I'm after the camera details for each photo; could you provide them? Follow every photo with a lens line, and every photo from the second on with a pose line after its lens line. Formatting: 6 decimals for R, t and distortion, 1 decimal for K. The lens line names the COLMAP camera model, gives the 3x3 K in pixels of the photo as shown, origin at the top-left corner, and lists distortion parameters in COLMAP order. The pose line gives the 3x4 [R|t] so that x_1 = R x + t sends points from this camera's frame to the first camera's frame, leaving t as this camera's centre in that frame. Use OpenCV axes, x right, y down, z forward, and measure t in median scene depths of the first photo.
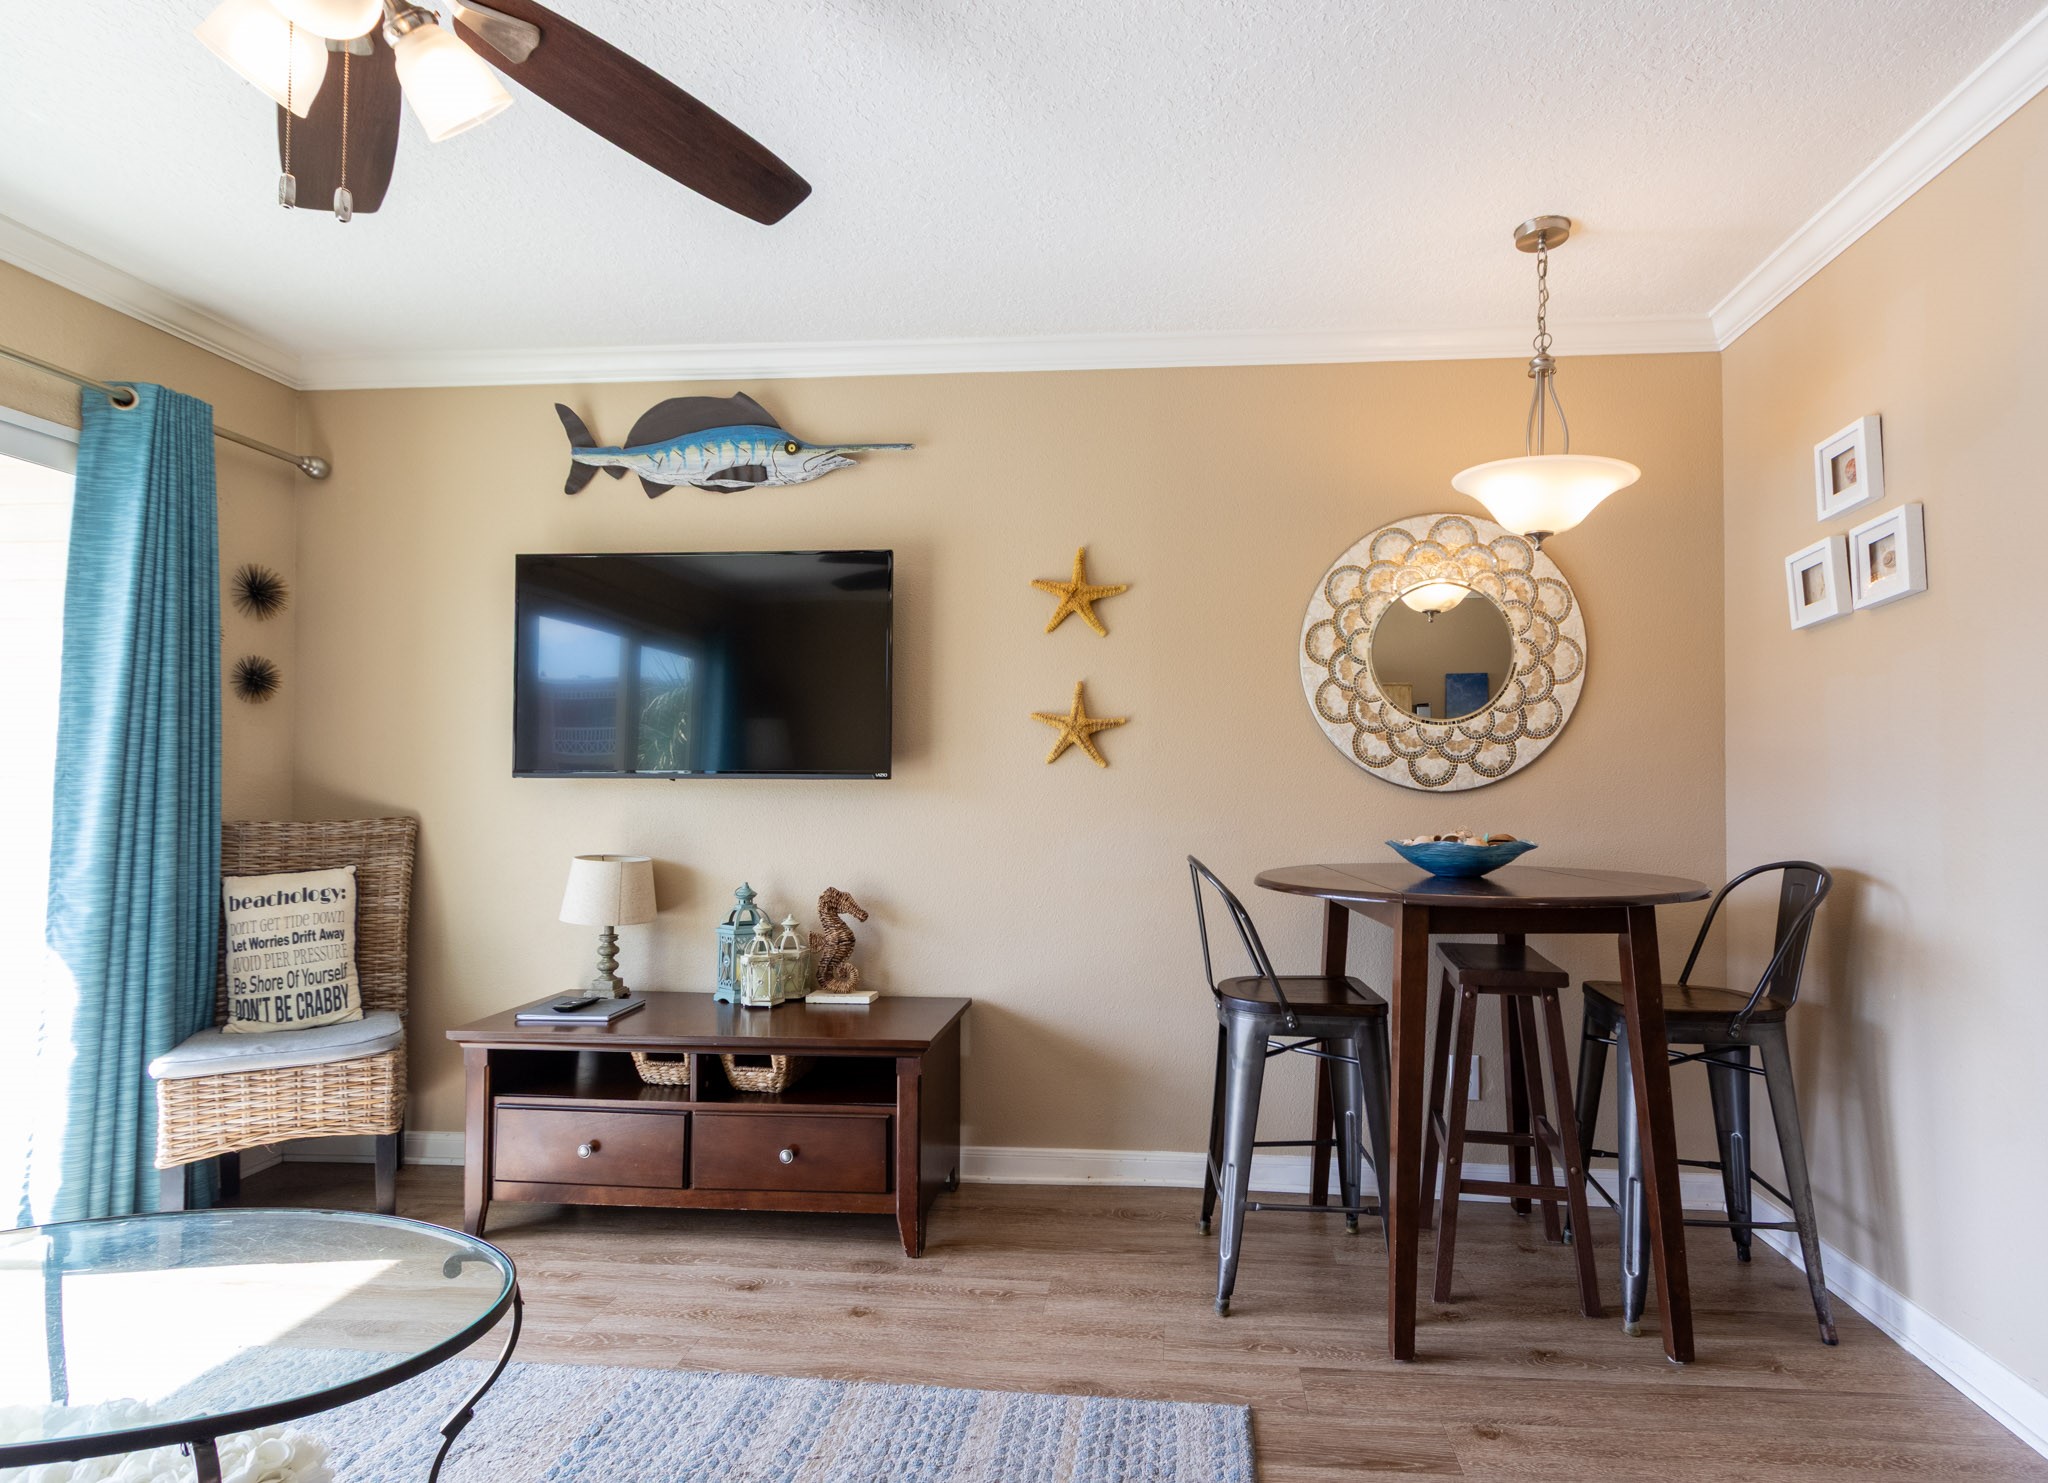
lens RADIAL K [[1043.0, 0, 1090.5], [0, 1043.0, 774.6], [0, 0, 1]] dist [-0.000892, 0.000041]
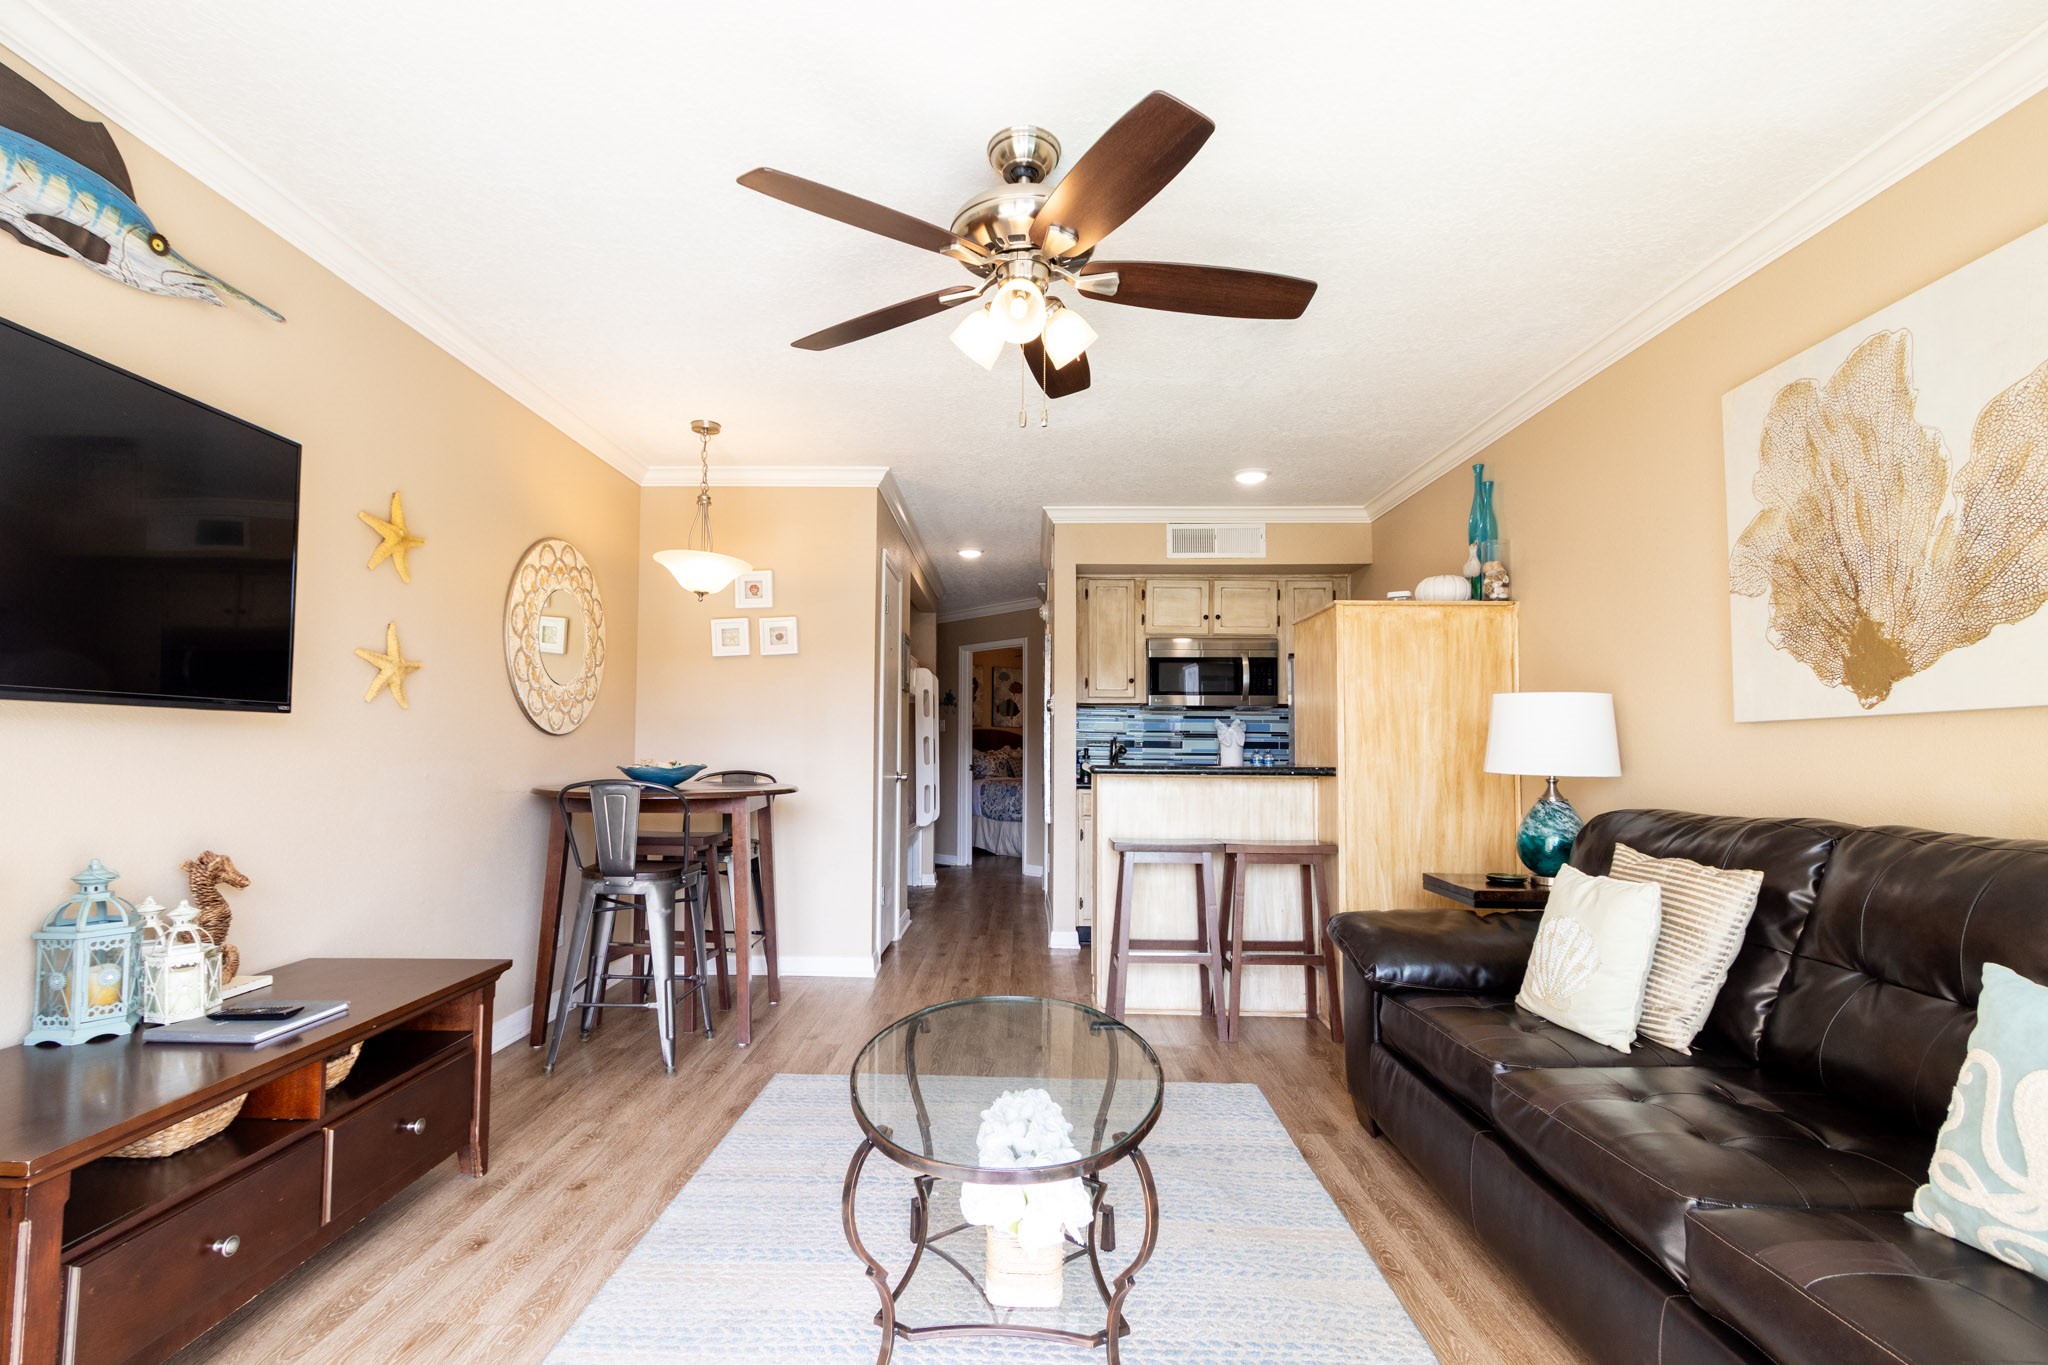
lens RADIAL K [[953.3, 0, 1008.3], [0, 953.3, 710.1], [0, 0, 1]] dist [0.001745, 0.000067]
pose [[-0.064507, 0.036787, 0.997239, -1.012368], [-0.027303, 0.998881, -0.038613, 0.016165], [-0.997544, -0.029719, -0.063430, 0.469828]]
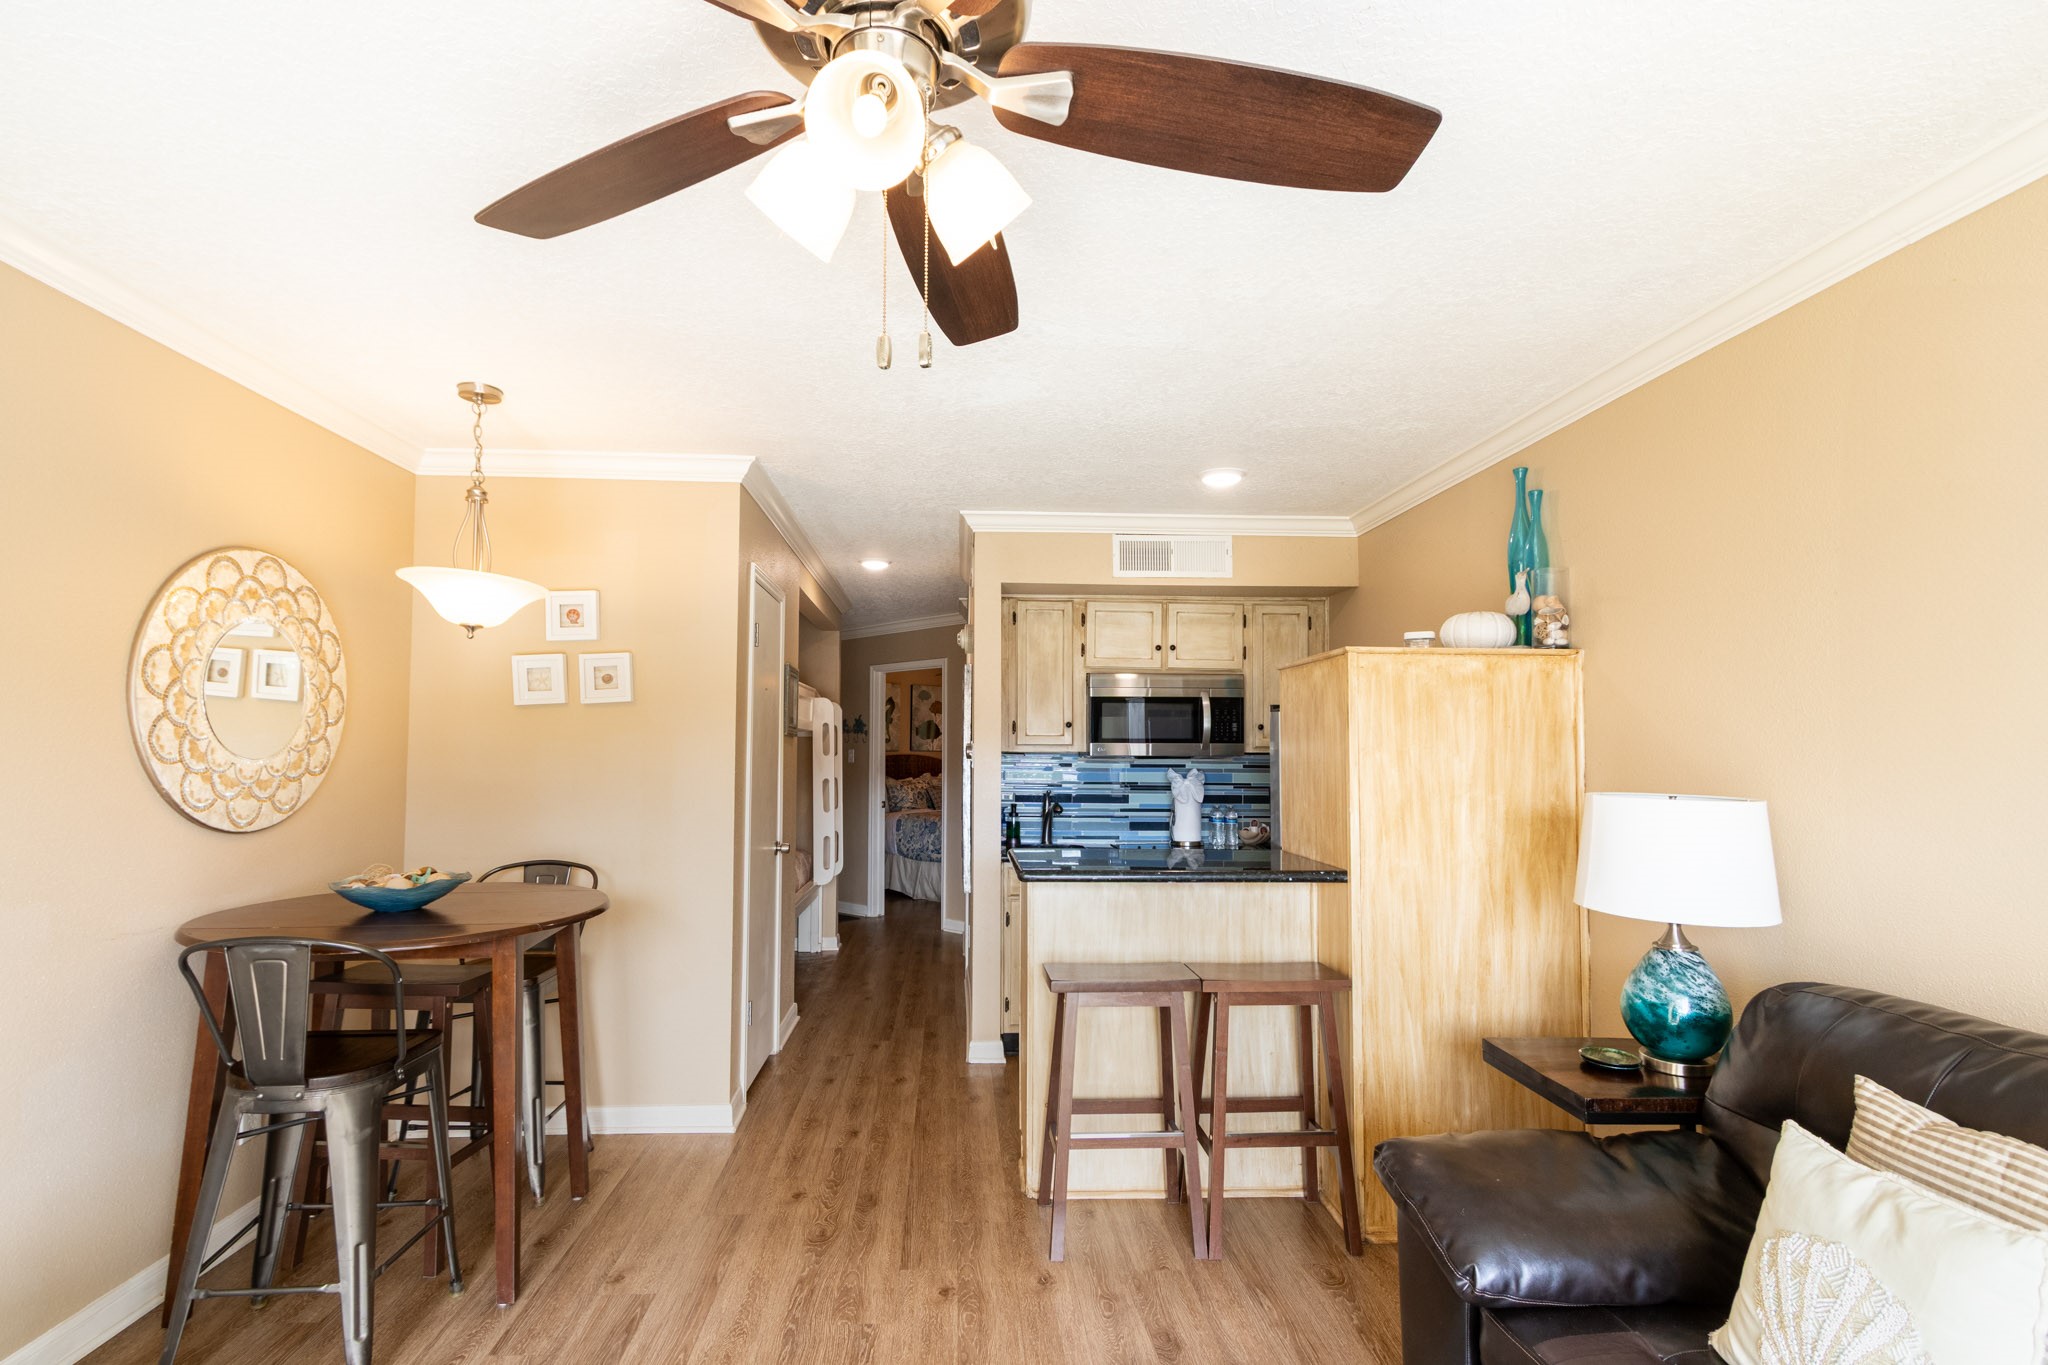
lens RADIAL K [[953.3, 0, 1008.3], [0, 953.3, 710.1], [0, 0, 1]] dist [0.001745, 0.000067]
pose [[-0.138322, 0.035759, 0.989742, -0.663135], [-0.026062, 0.998870, -0.039731, -0.082096], [-0.990044, -0.031290, -0.137234, 0.418371]]
